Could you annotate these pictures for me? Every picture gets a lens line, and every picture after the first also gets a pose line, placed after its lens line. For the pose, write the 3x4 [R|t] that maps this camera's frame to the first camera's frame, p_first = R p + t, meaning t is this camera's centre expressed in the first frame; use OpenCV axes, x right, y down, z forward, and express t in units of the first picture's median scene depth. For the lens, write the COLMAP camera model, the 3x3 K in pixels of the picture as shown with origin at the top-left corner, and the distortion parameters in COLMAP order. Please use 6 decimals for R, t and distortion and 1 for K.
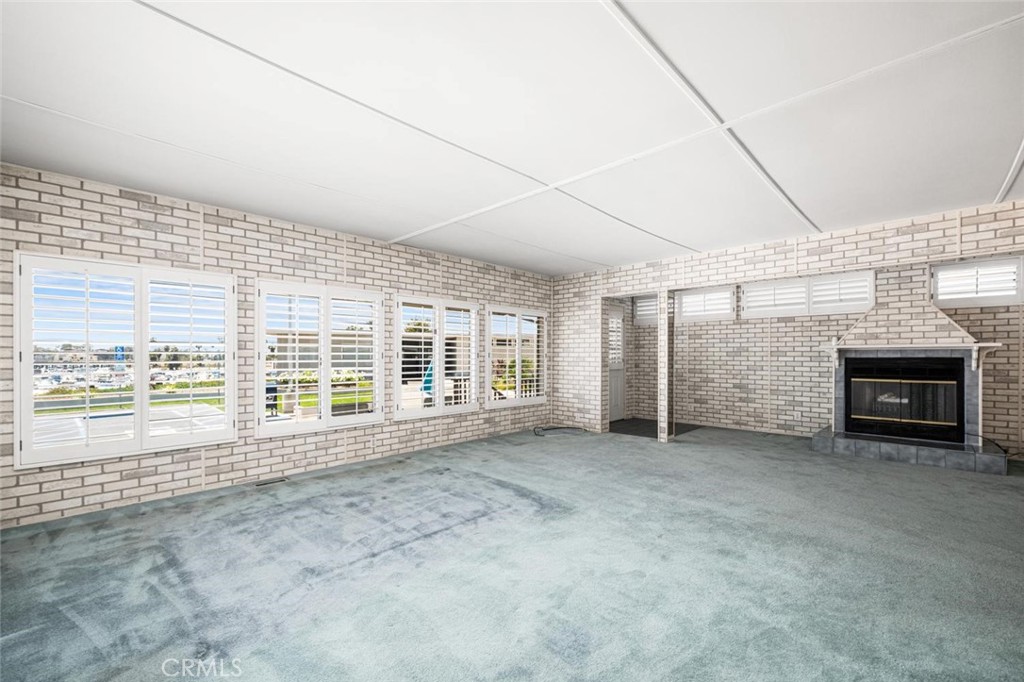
lens RADIAL K [[424.0, 0, 516.4], [0, 424.0, 355.5], [0, 0, 1]] dist [0.000908, 0.000041]
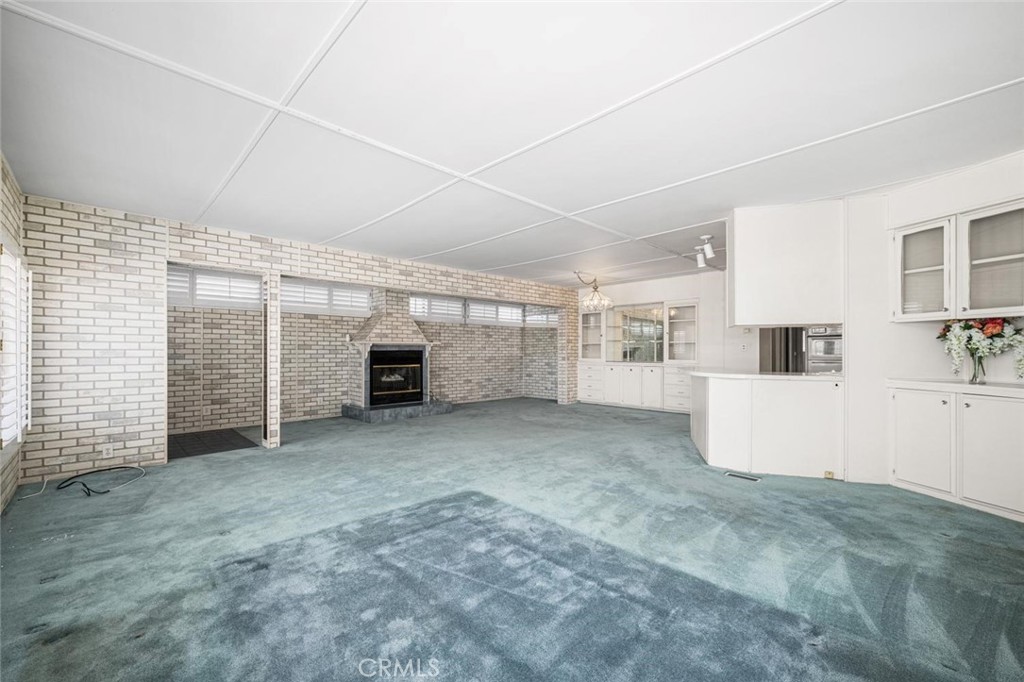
lens RADIAL K [[417.5, 0, 514.9], [0, 417.5, 351.7], [0, 0, 1]] dist [0.000099, 0.000000]
pose [[0.021679, -0.002917, 0.999761, -0.503112], [-0.003722, 0.999989, 0.002998, 0.002838], [-0.999758, -0.003786, 0.021668, 0.486338]]
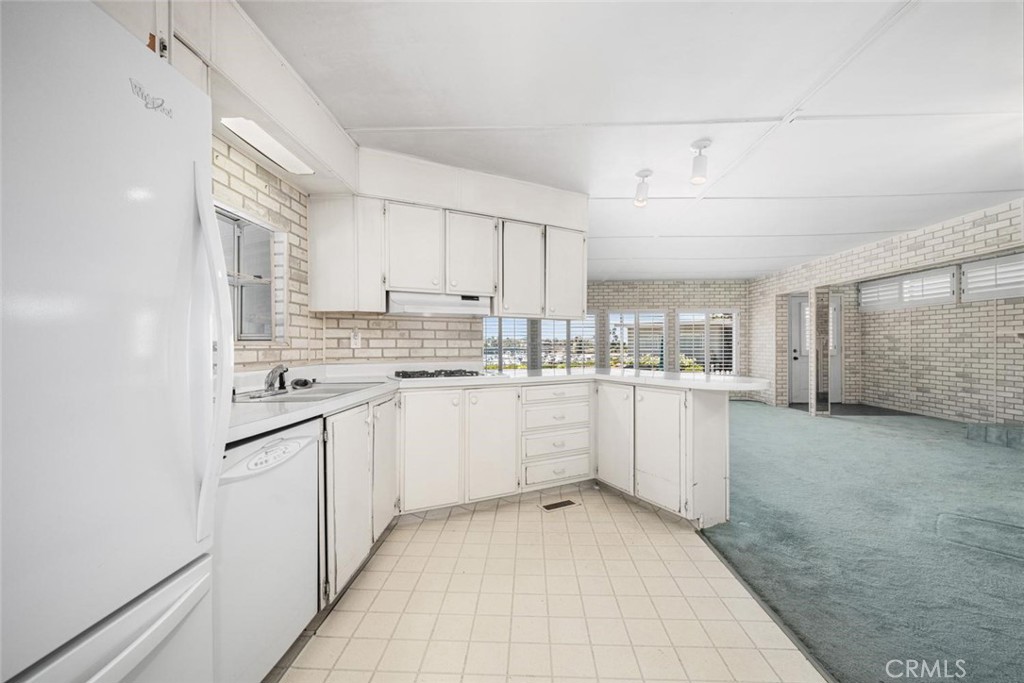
lens RADIAL K [[403.4, 0, 513.8], [0, 403.4, 345.2], [0, 0, 1]] dist [-0.000264, -0.000005]
pose [[0.662680, -0.002580, -0.748898, 0.636570], [0.006055, 0.999980, 0.001913, -0.000229], [0.748878, -0.005802, 0.662683, -0.369359]]
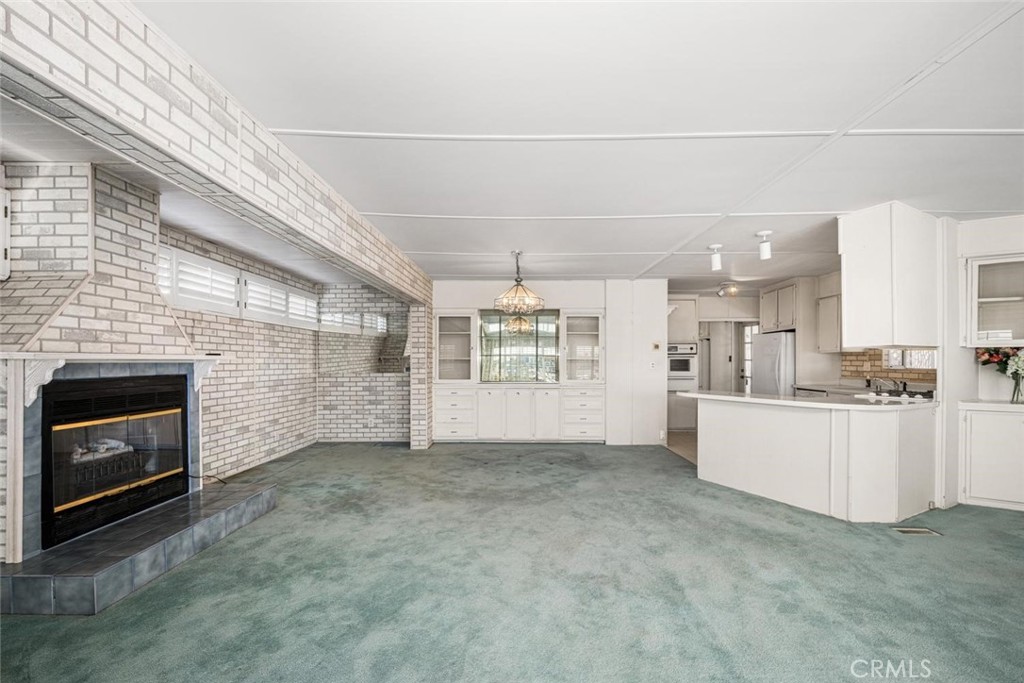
lens RADIAL K [[422.0, 0, 515.5], [0, 422.0, 364.0], [0, 0, 1]] dist [-0.011553, 0.000057]
pose [[-0.689236, -0.005692, 0.724515, 0.123810], [-0.004257, 0.999984, 0.003807, -0.014981], [-0.724525, -0.000460, -0.689249, 0.890313]]
